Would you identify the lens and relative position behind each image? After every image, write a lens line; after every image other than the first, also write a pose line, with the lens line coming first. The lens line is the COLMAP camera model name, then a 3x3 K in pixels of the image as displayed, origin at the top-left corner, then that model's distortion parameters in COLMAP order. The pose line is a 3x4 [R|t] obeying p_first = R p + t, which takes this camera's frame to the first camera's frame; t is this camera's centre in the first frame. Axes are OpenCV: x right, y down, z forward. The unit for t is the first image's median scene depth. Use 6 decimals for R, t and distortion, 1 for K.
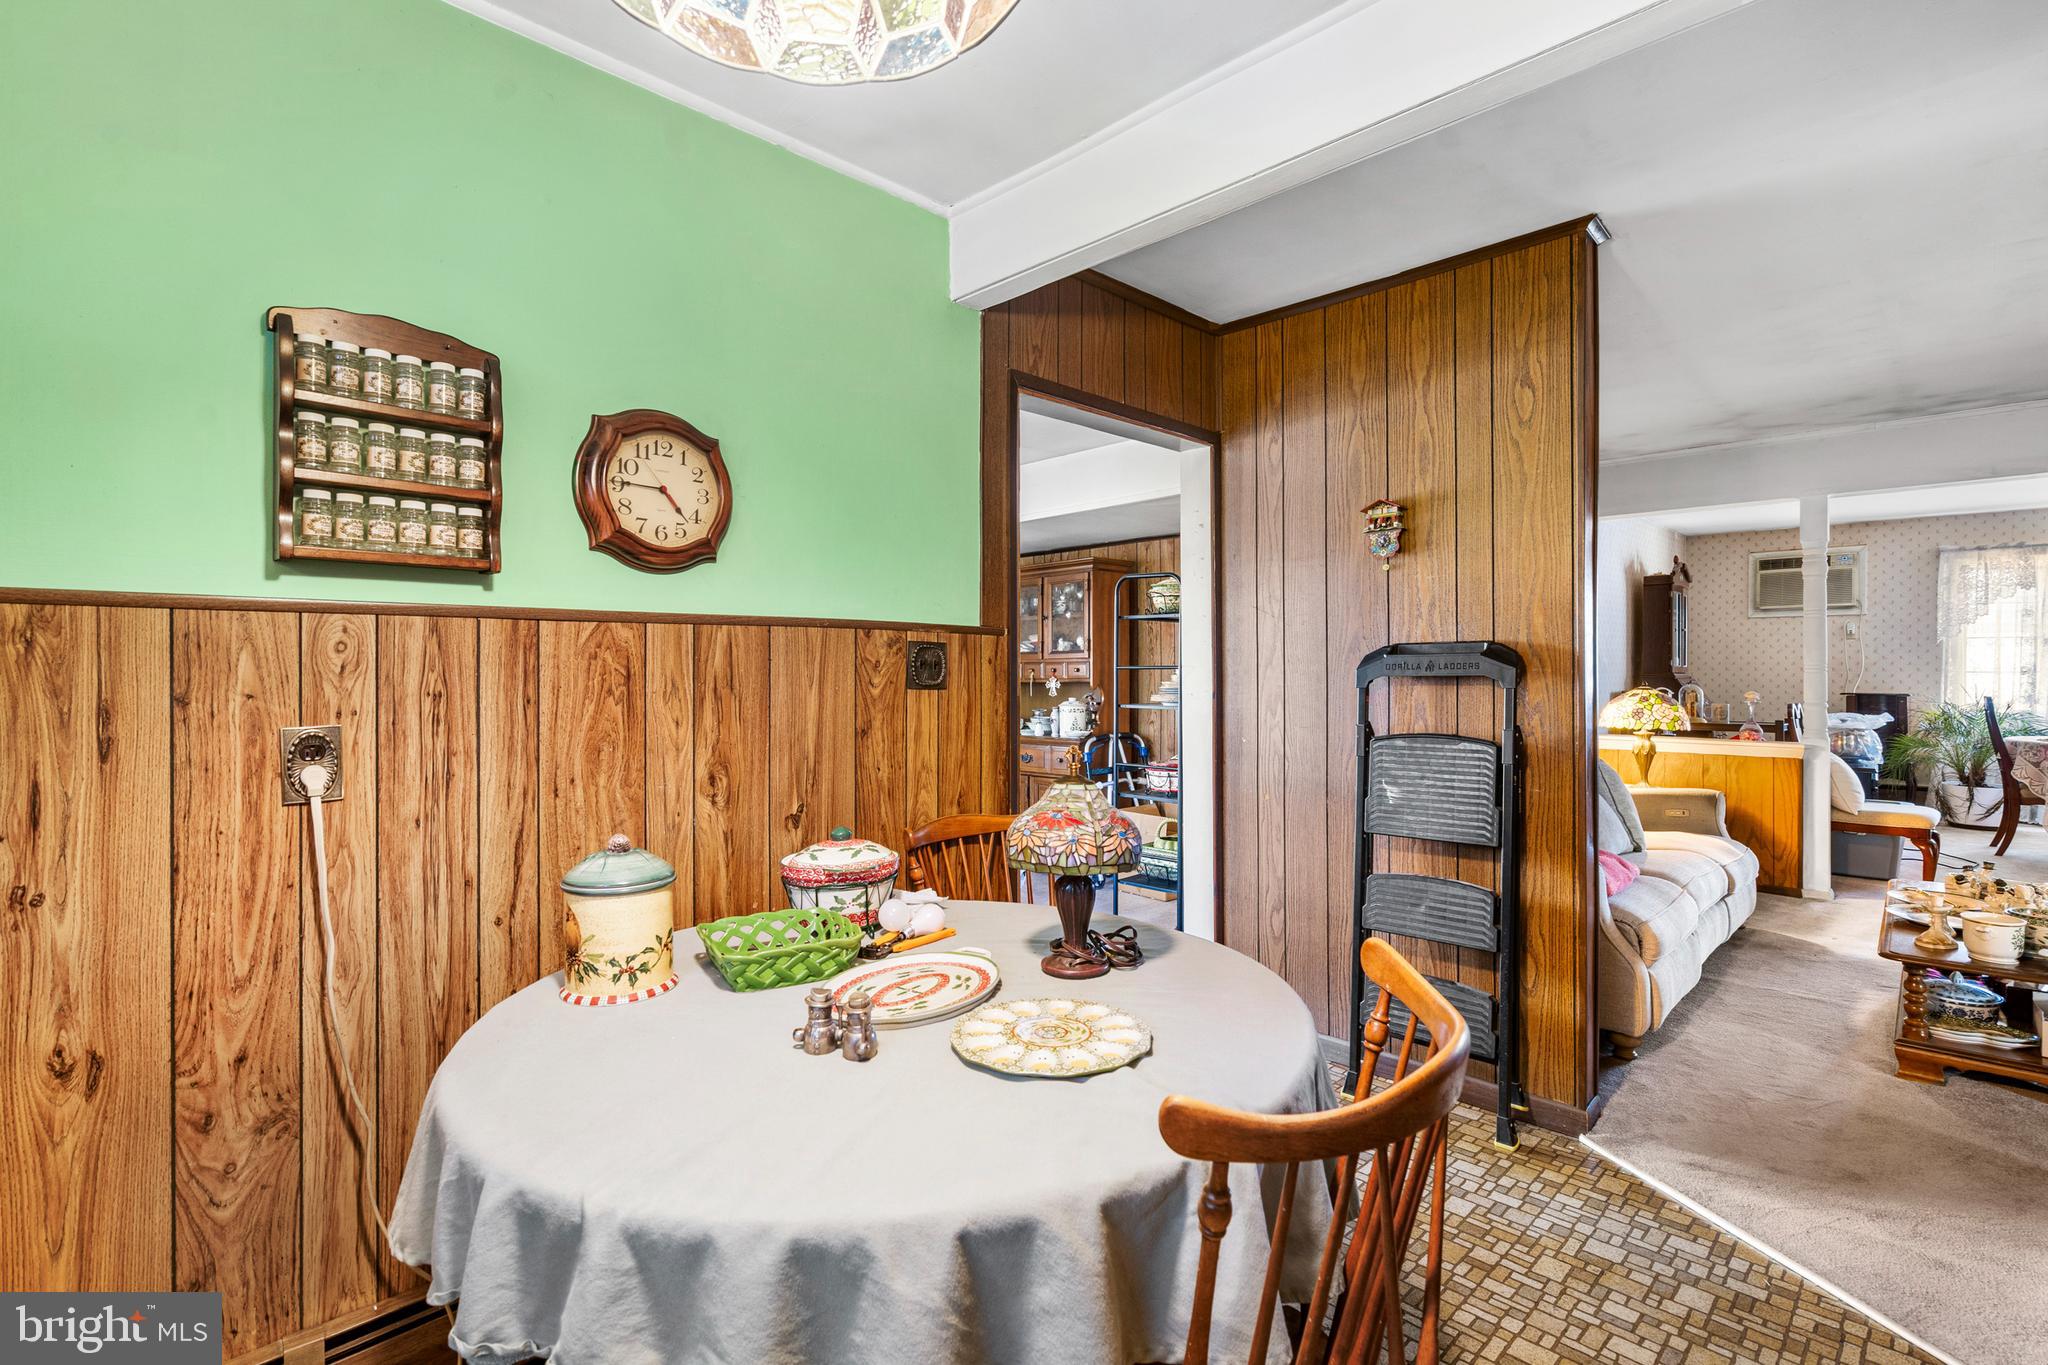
lens RADIAL K [[948.5, 0, 1022.2], [0, 948.5, 674.0], [0, 0, 1]] dist [0.000504, 0.000607]
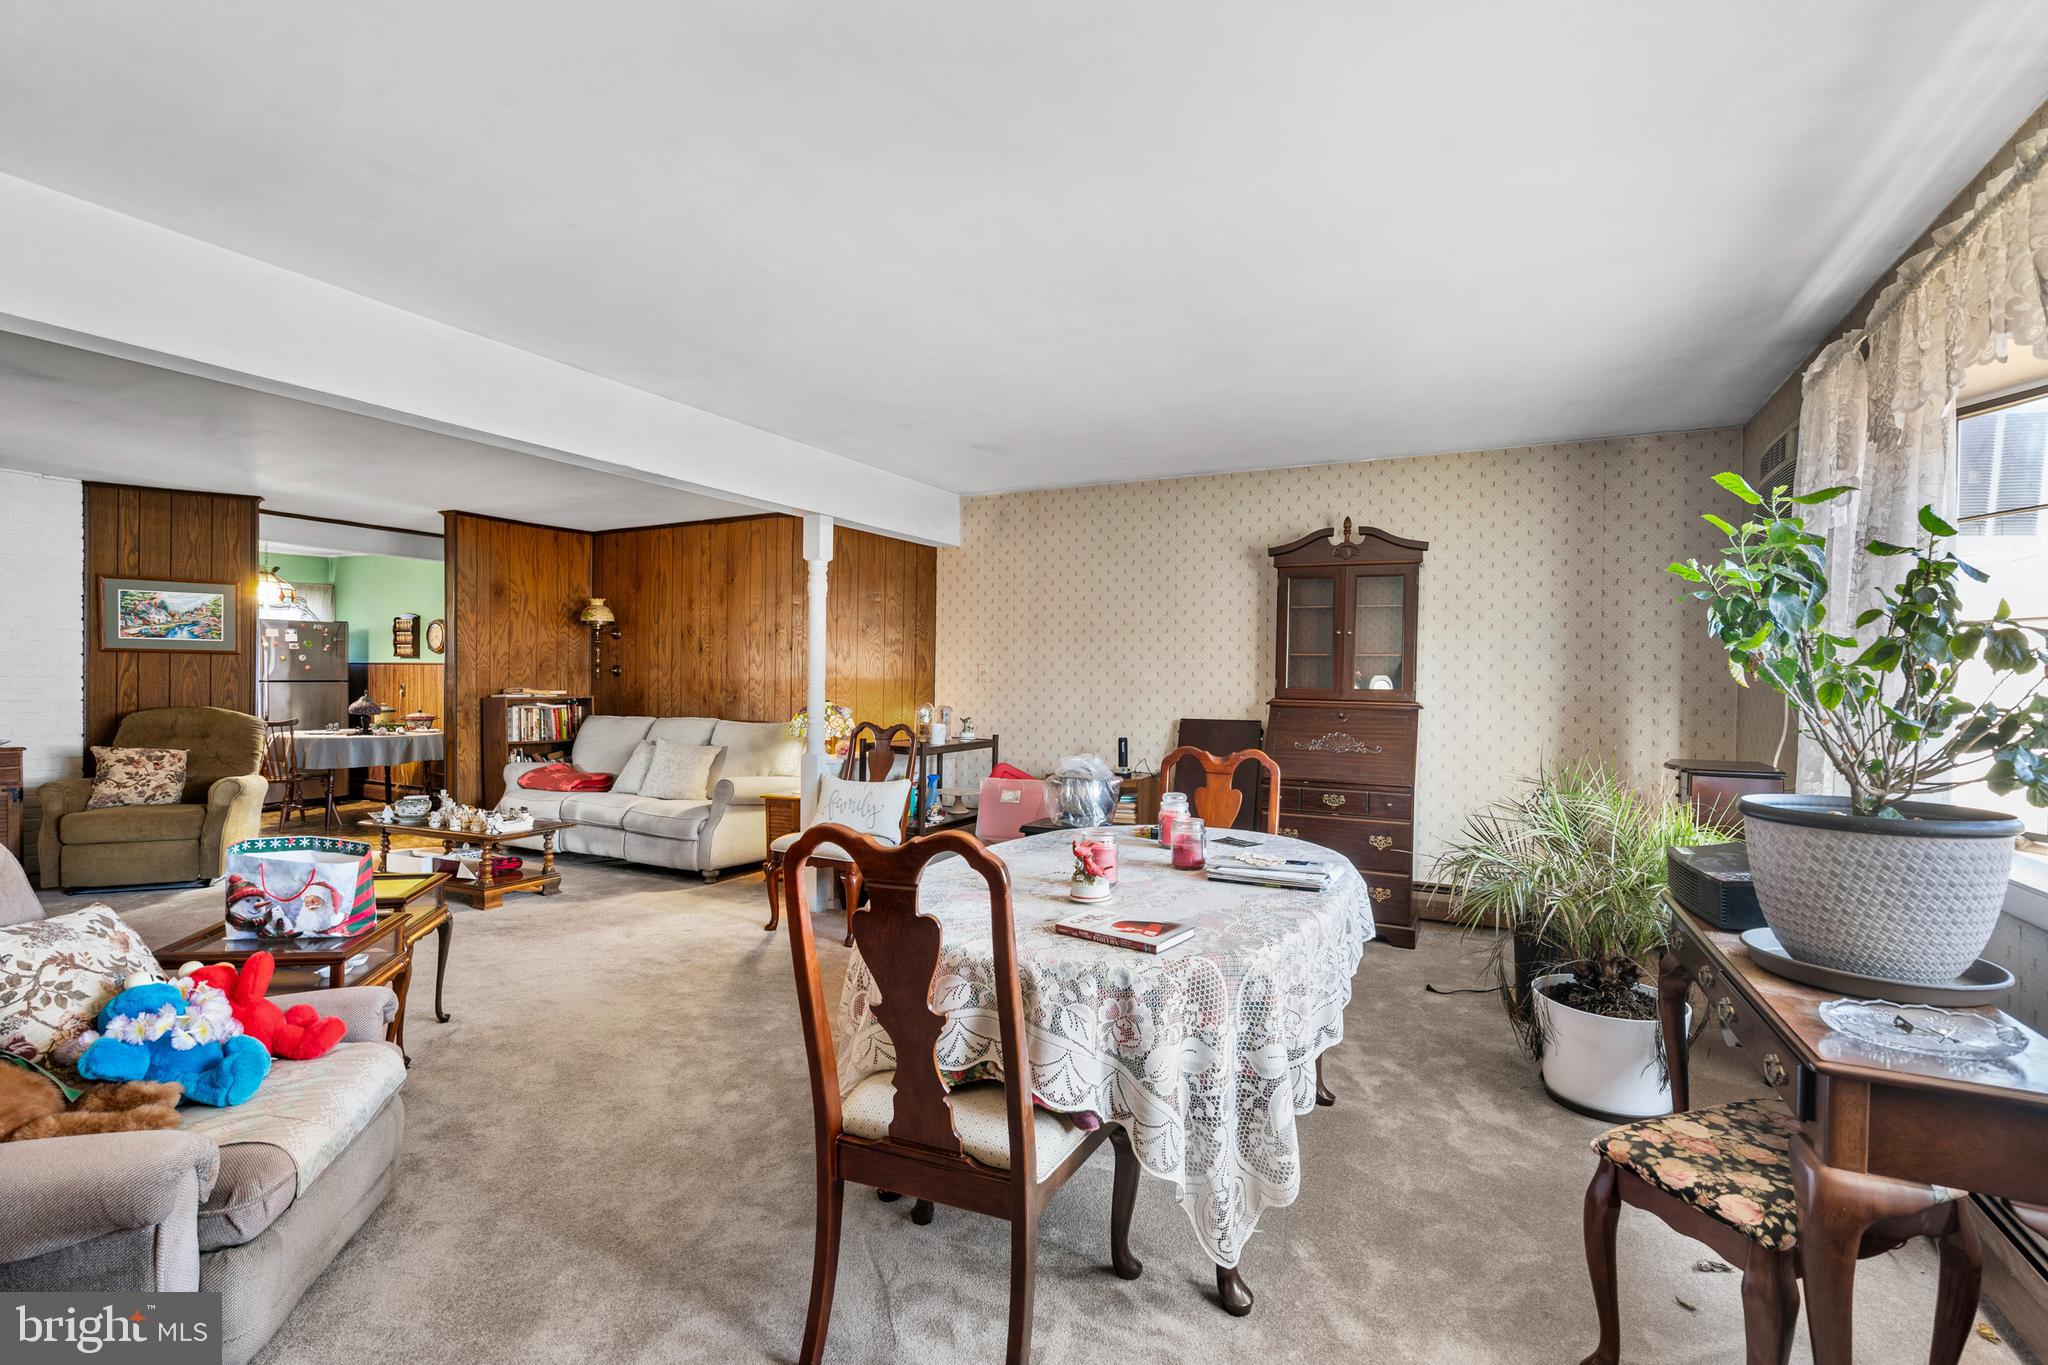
lens RADIAL K [[936.5, 0, 1020.5], [0, 936.5, 695.2], [0, 0, 1]] dist [0.001355, 0.000847]
pose [[0.296184, 0.026784, -0.954755, 4.102915], [-0.018193, 0.999584, 0.022397, -0.049916], [0.954958, 0.010736, 0.296548, 2.001653]]
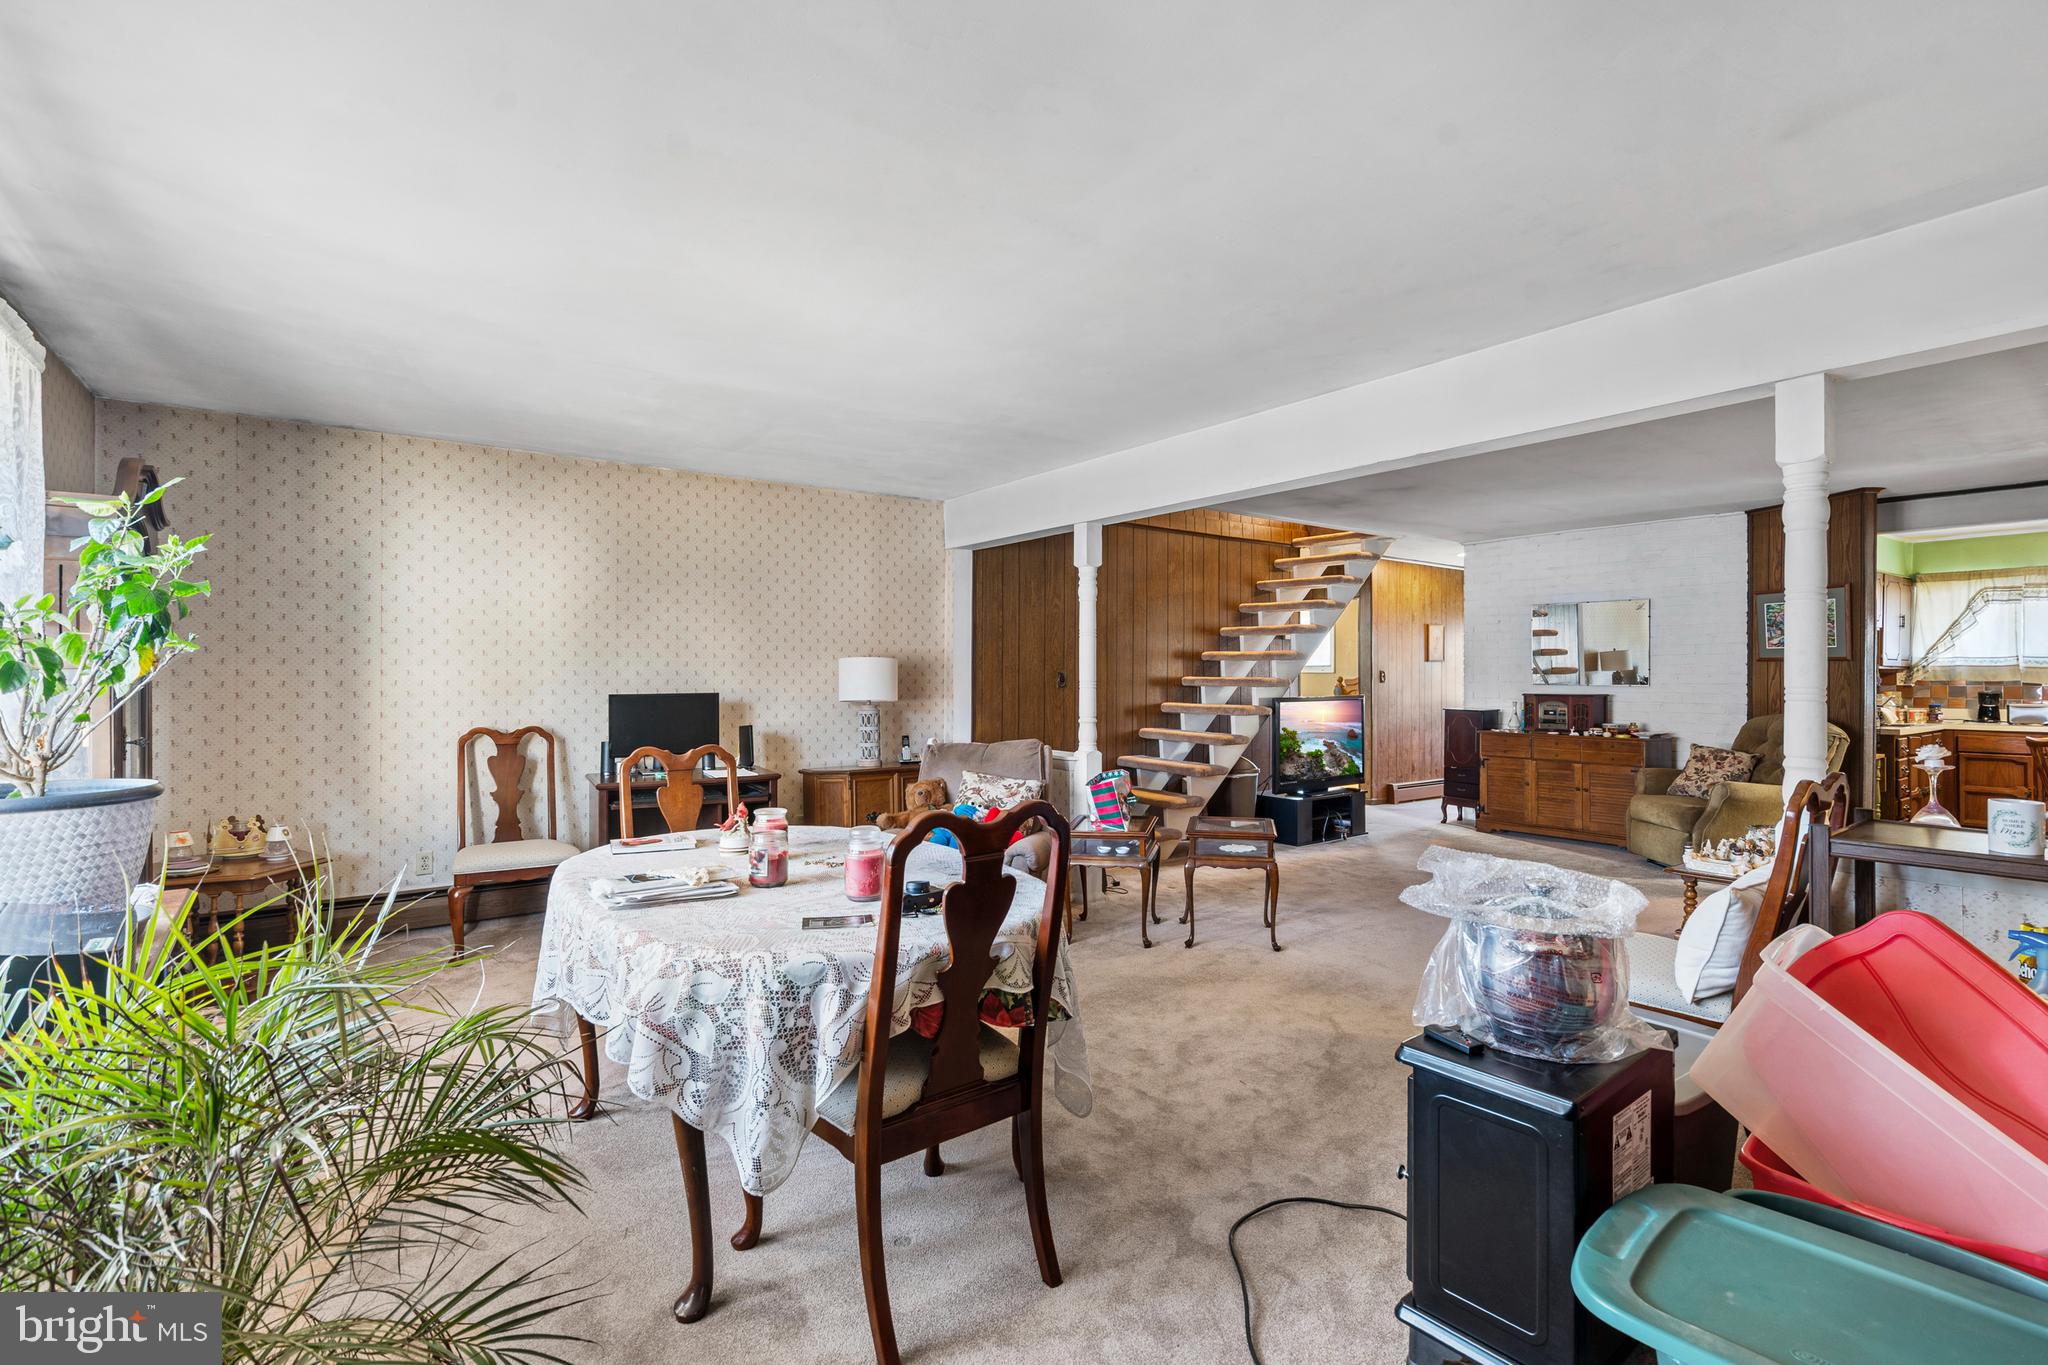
lens RADIAL K [[928.7, 0, 1033.8], [0, 928.7, 673.5], [0, 0, 1]] dist [-0.001230, -0.000388]
pose [[-0.989898, 0.003365, 0.141744, 2.650060], [0.004181, 0.999976, 0.005463, -0.053173], [-0.141722, 0.006001, -0.989888, 3.472598]]
